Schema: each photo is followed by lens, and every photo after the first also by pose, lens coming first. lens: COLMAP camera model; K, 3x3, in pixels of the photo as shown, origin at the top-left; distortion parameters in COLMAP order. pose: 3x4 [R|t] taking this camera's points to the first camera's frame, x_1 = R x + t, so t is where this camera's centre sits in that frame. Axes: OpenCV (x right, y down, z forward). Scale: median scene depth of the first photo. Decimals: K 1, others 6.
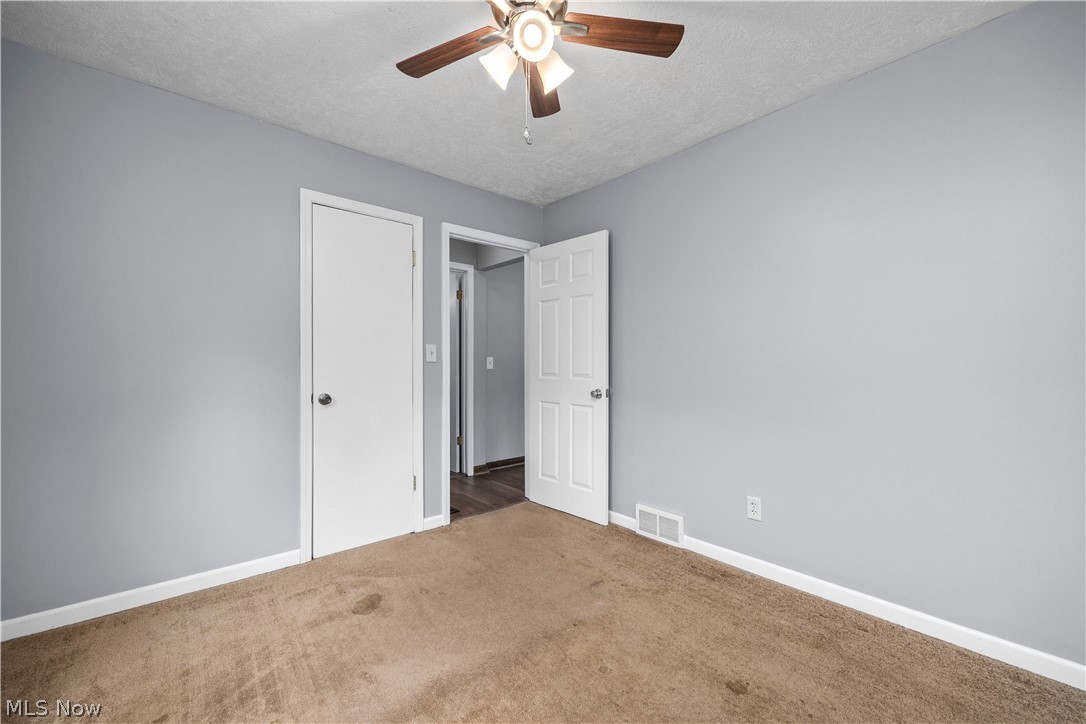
lens RADIAL K [[415.9, 0, 509.3], [0, 415.9, 374.3], [0, 0, 1]] dist [-0.005115, -0.000104]
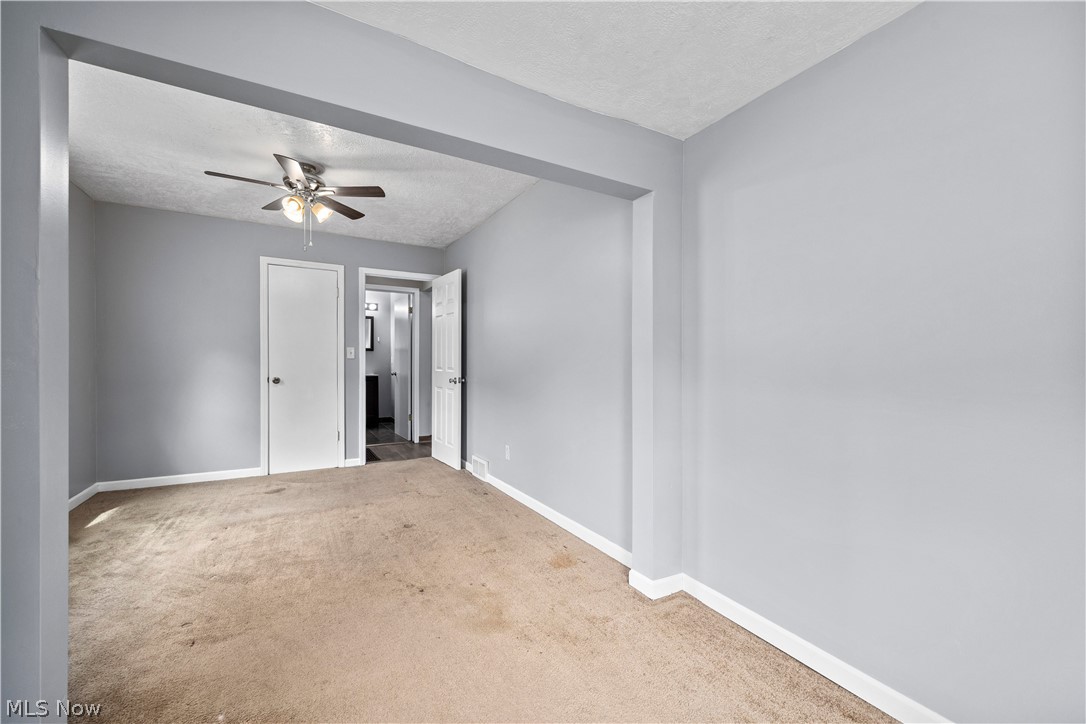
lens RADIAL K [[415.9, 0, 522.1], [0, 415.9, 379.2], [0, 0, 1]] dist [-0.005115, -0.000104]
pose [[0.984389, 0.011673, -0.175619, 0.754349], [-0.009464, 0.999865, 0.013407, 0.020817], [0.175752, -0.011536, 0.984367, -0.433957]]
